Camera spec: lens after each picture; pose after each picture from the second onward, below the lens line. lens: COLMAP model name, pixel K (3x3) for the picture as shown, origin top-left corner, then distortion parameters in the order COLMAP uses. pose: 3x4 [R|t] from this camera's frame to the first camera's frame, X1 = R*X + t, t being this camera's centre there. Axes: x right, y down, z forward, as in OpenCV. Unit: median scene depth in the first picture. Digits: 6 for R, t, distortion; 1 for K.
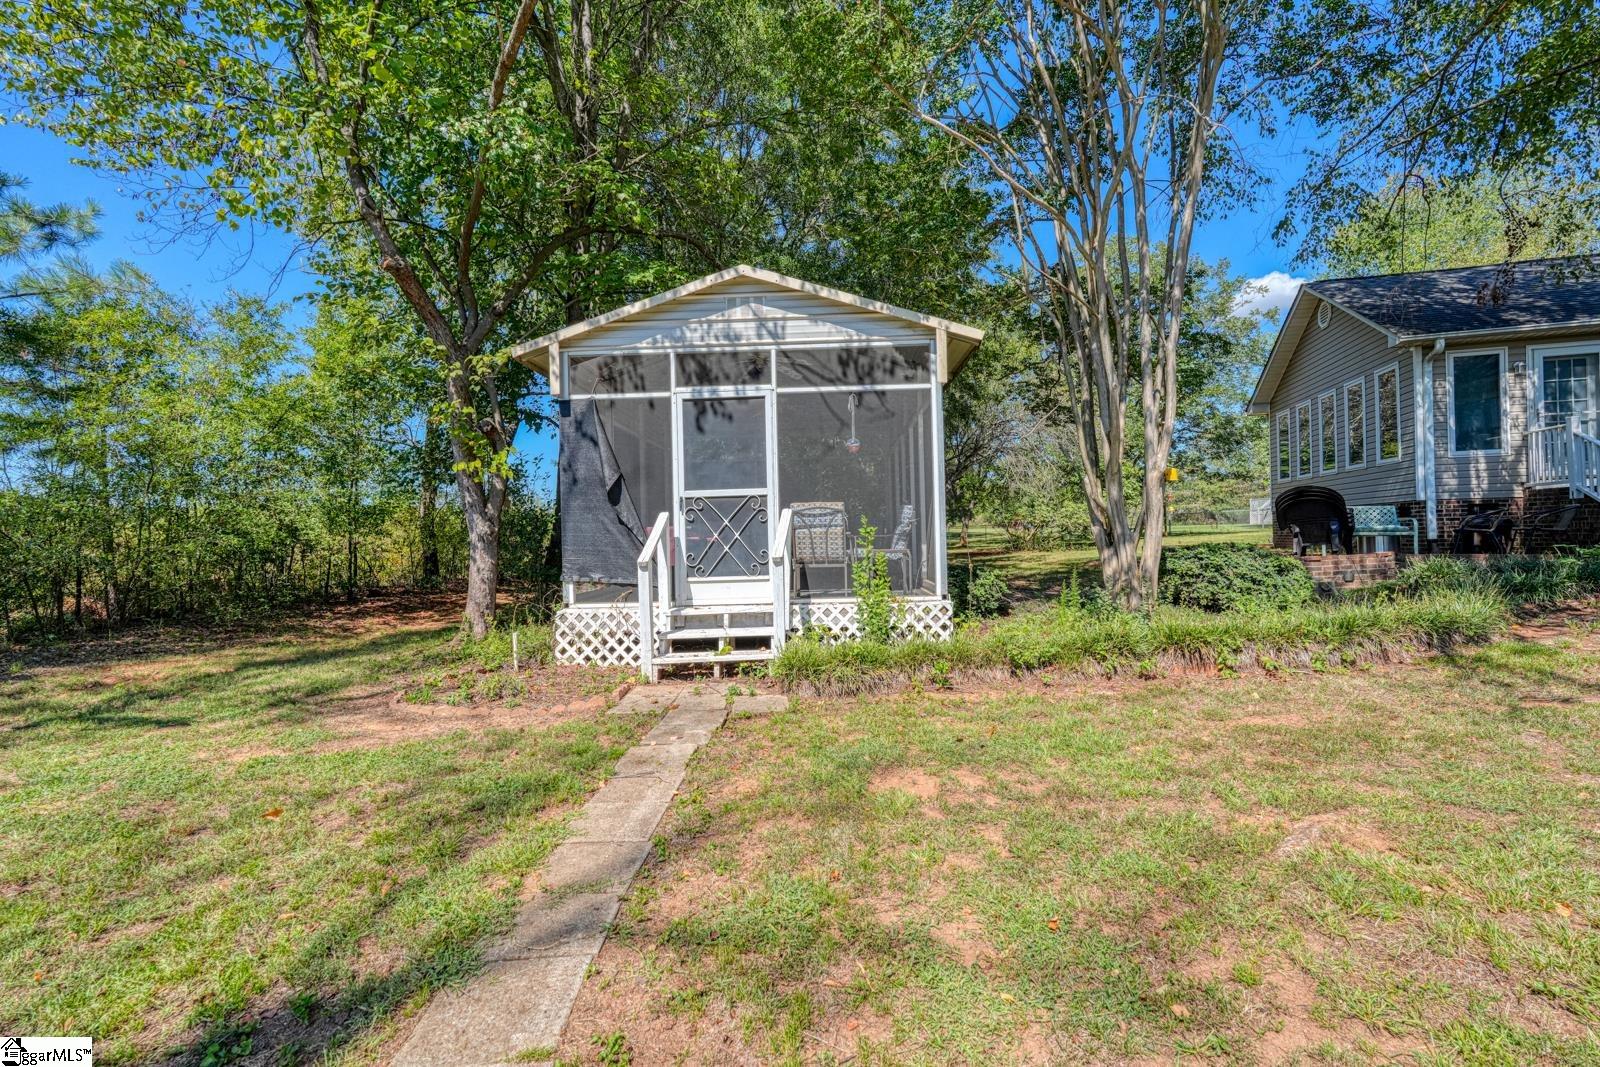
lens RADIAL K [[698.5, 0, 801.1], [0, 698.5, 536.3], [0, 0, 1]] dist [0.002423, 0.000431]
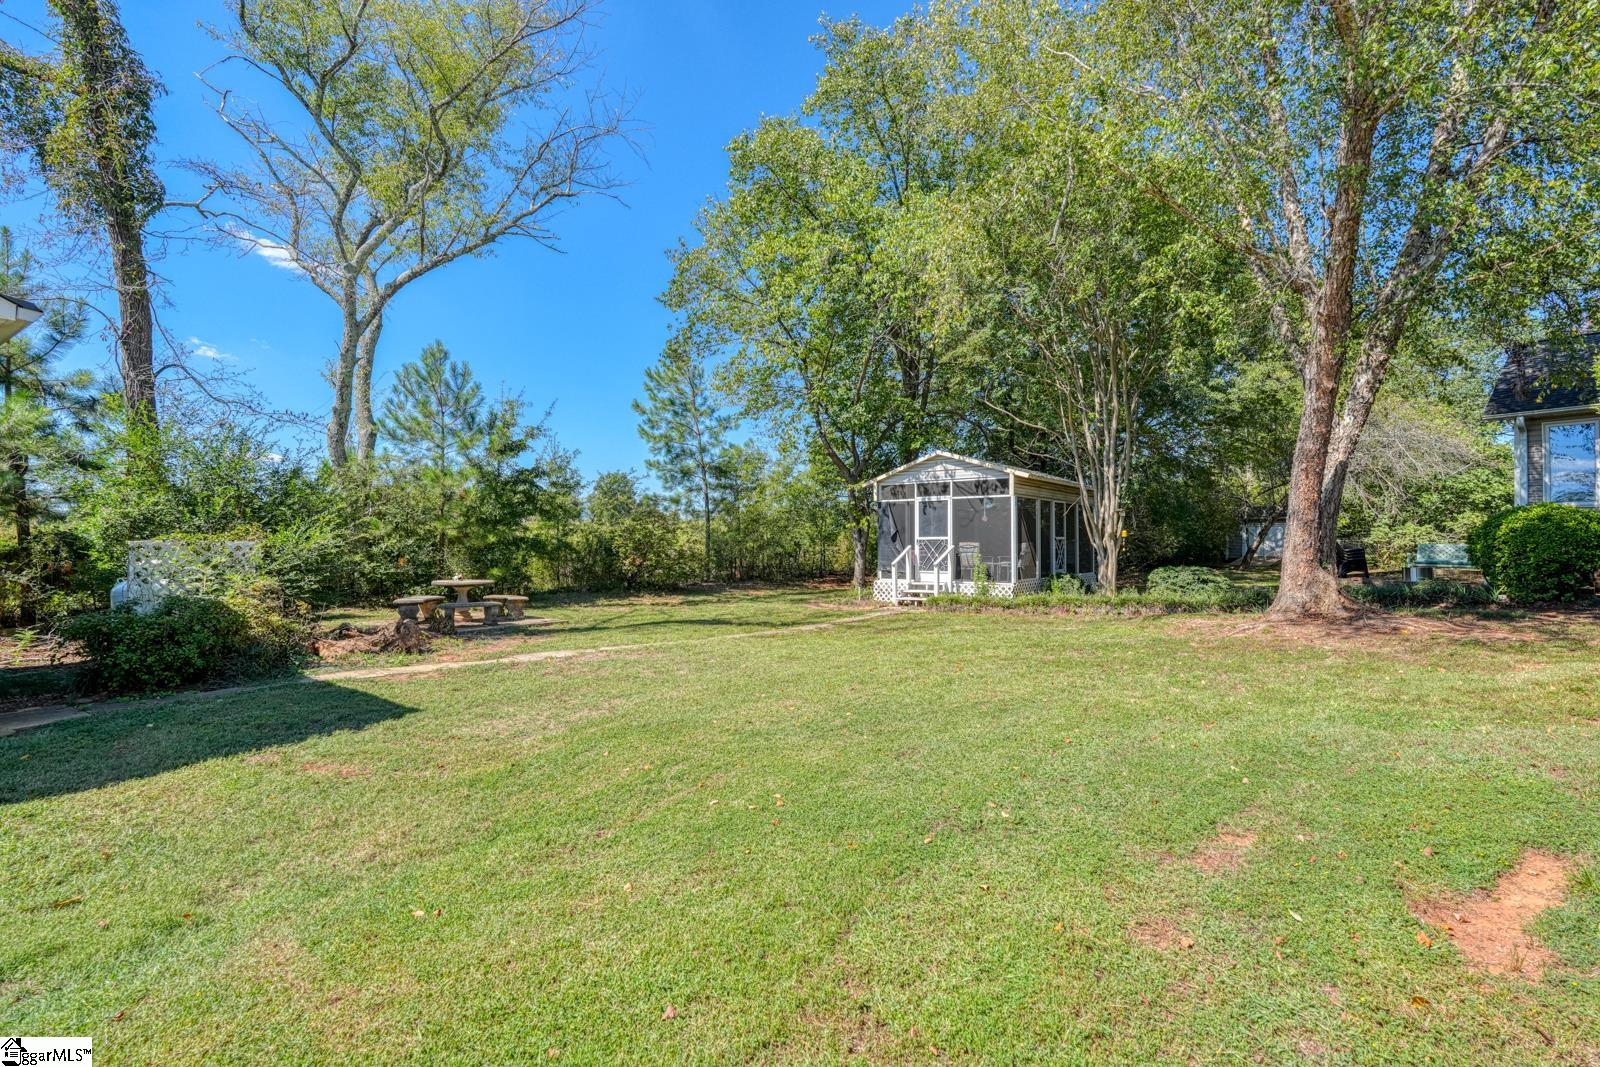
lens RADIAL K [[698.5, 0, 801.1], [0, 698.5, 536.3], [0, 0, 1]] dist [0.002423, 0.000431]
pose [[0.803169, 0.018211, -0.595473, 1.020745], [-0.017718, 0.999821, 0.006679, -0.076894], [0.595488, 0.005186, 0.803348, -1.333546]]
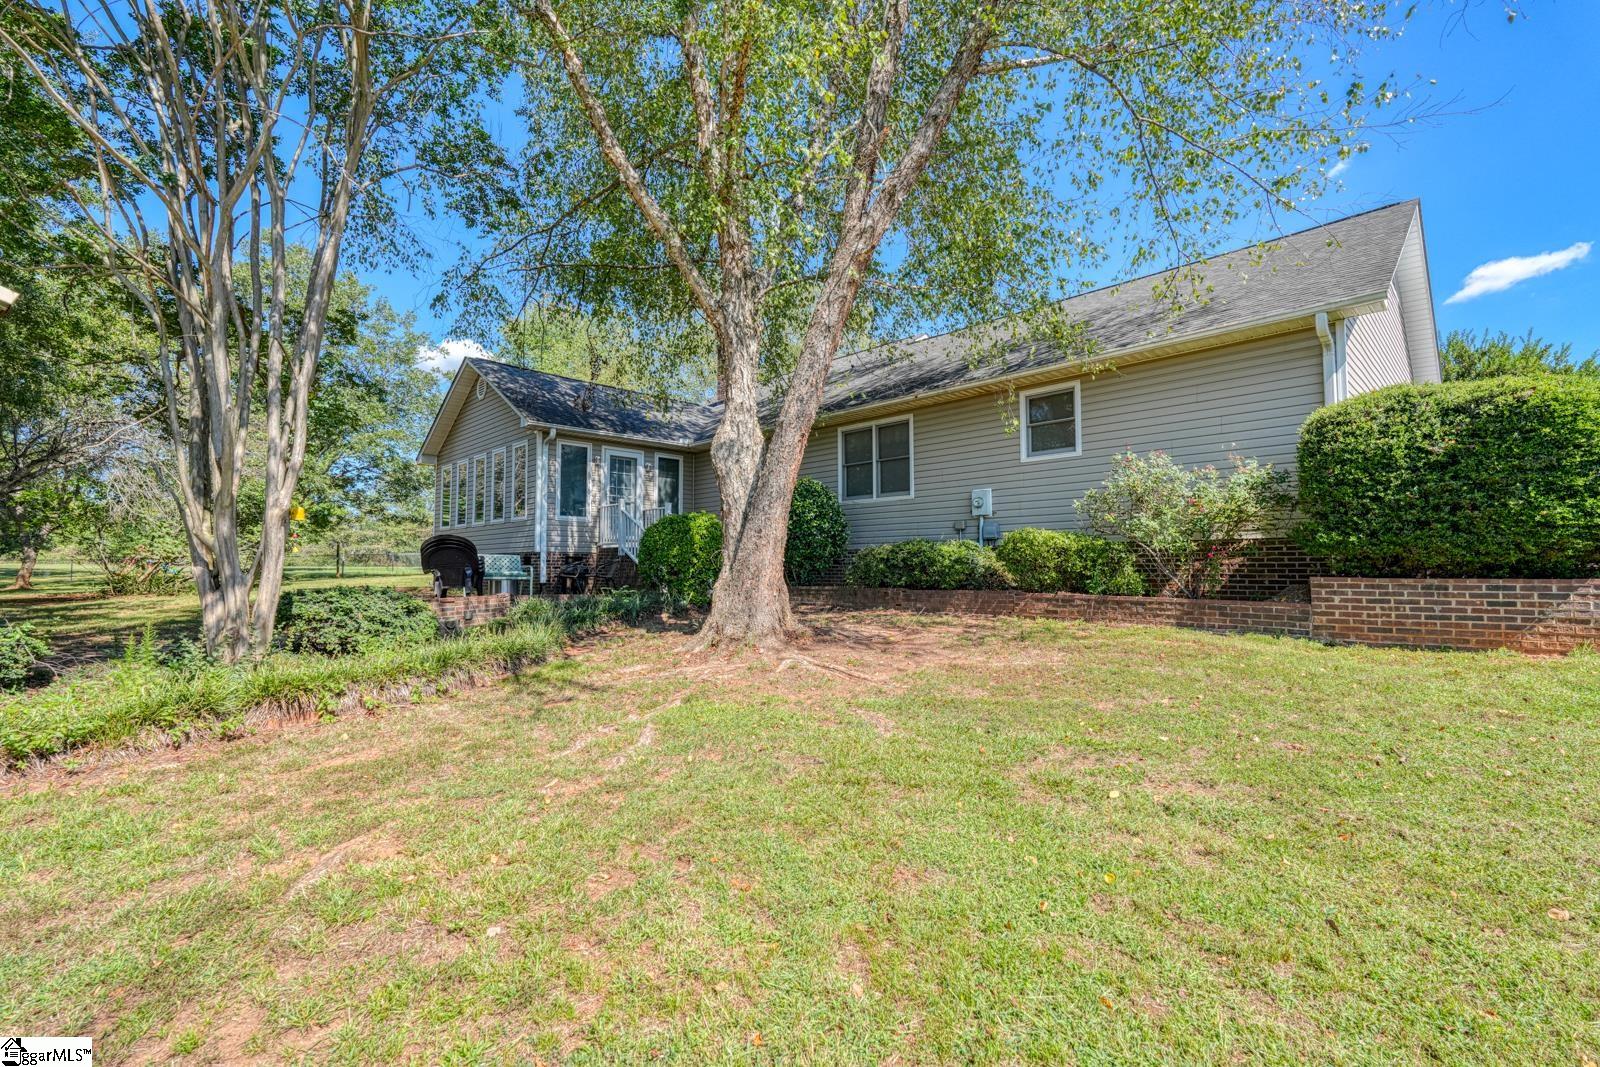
lens RADIAL K [[698.5, 0, 801.1], [0, 698.5, 536.3], [0, 0, 1]] dist [0.002423, 0.000431]
pose [[0.491288, 0.062695, 0.868738, 0.041057], [-0.010790, 0.997768, -0.065904, -0.002863], [-0.870930, 0.023005, 0.490868, -0.053743]]
